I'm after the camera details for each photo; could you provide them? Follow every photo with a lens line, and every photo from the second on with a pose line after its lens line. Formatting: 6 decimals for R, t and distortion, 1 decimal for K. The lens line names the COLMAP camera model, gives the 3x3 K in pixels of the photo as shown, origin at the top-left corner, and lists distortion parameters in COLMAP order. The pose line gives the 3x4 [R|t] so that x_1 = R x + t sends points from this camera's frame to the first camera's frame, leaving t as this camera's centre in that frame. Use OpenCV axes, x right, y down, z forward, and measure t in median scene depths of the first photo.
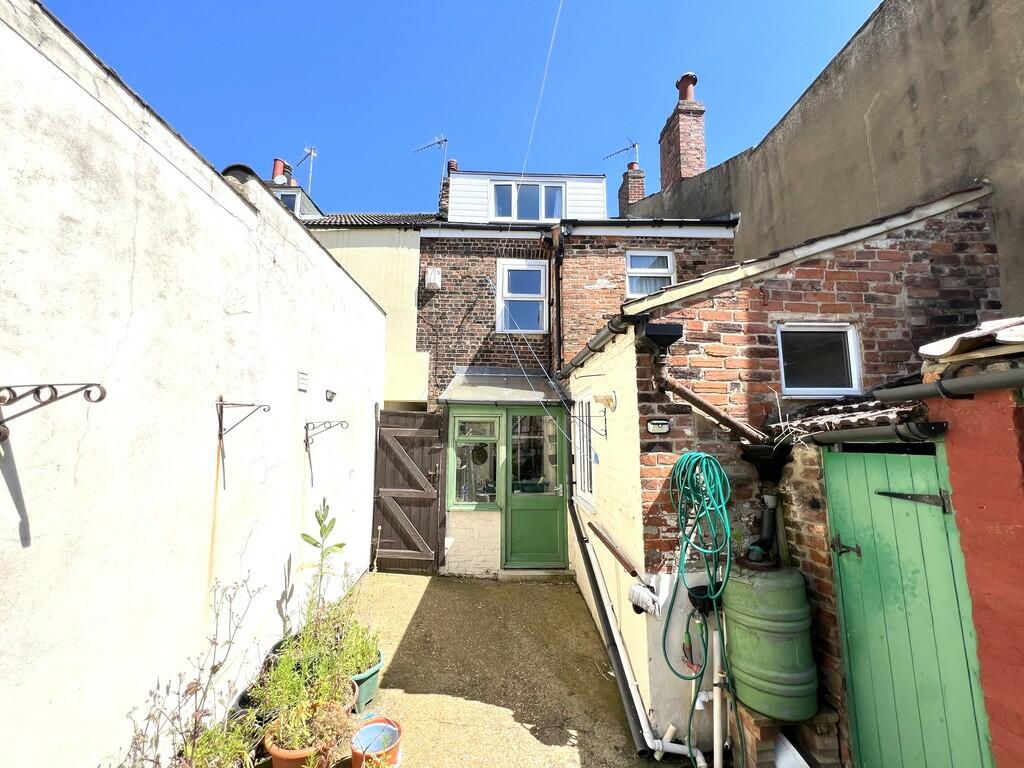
lens RADIAL K [[412.4, 0, 512.0], [0, 412.4, 384.0], [0, 0, 1]] dist [-0.001117, 0.000564]
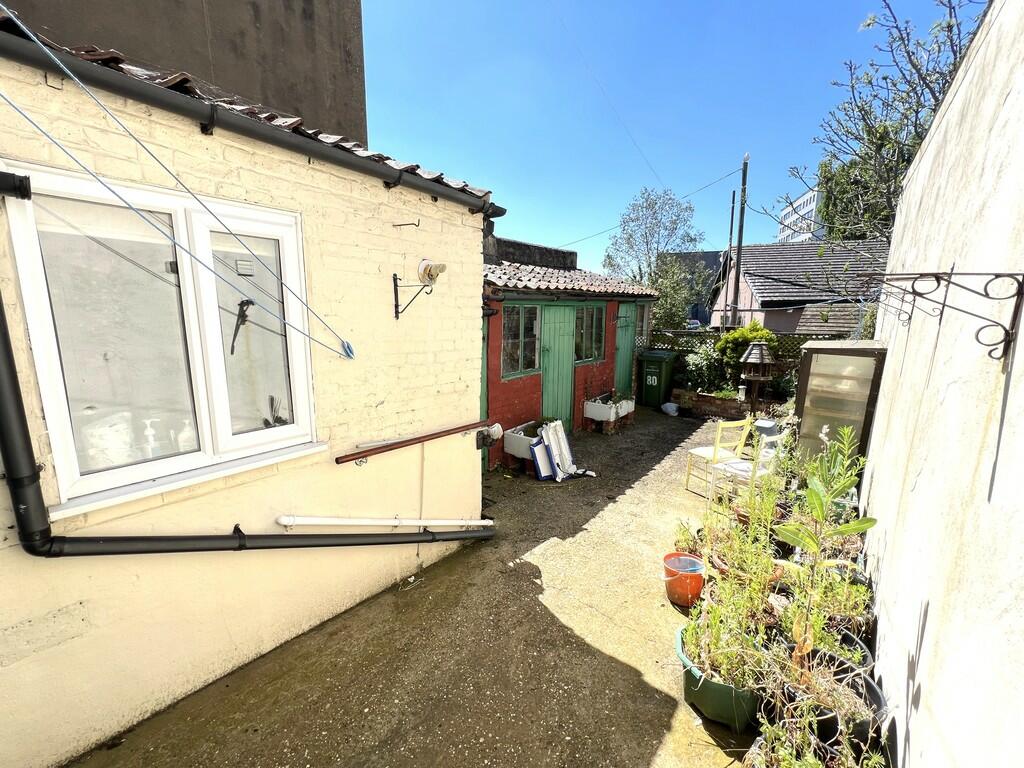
lens RADIAL K [[412.4, 0, 512.0], [0, 412.4, 384.0], [0, 0, 1]] dist [-0.001117, 0.000564]
pose [[-0.768664, -0.110736, 0.629995, -0.271847], [-0.086552, 0.993849, 0.069088, 0.121982], [-0.633770, -0.001422, -0.773520, 0.955077]]
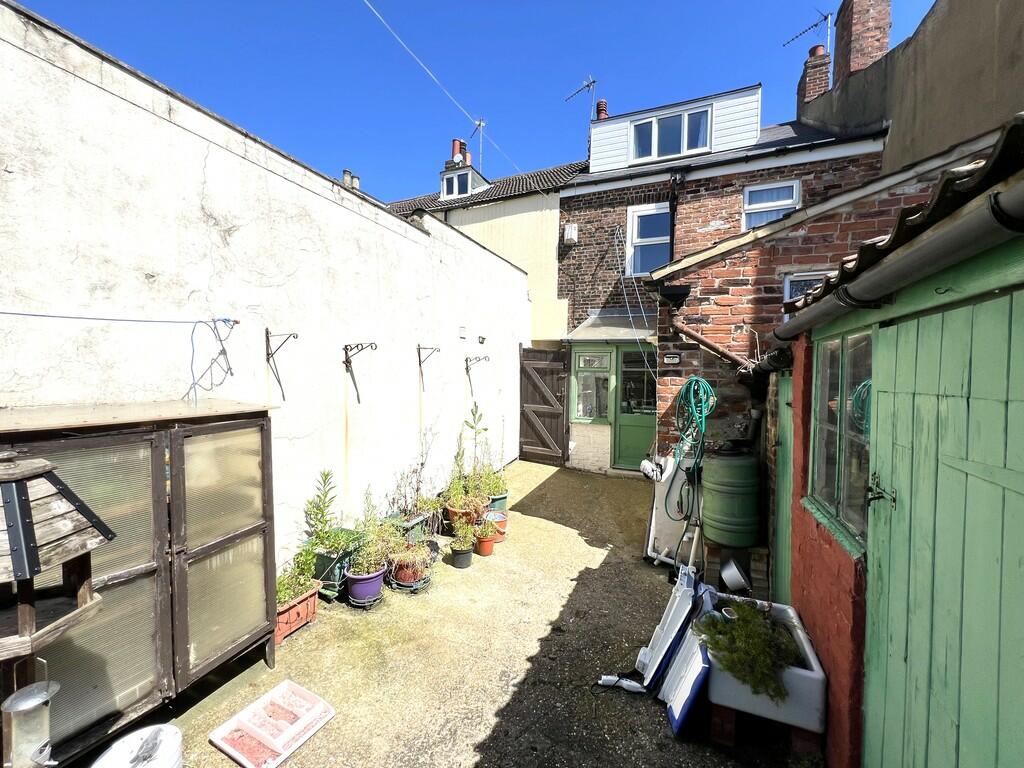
lens RADIAL K [[412.4, 0, 512.0], [0, 412.4, 384.0], [0, 0, 1]] dist [-0.001117, 0.000564]
pose [[0.907150, 0.022314, -0.420216, 0.232502], [0.044091, 0.988057, 0.147649, -0.023543], [0.418492, -0.152468, 0.895331, -0.264034]]
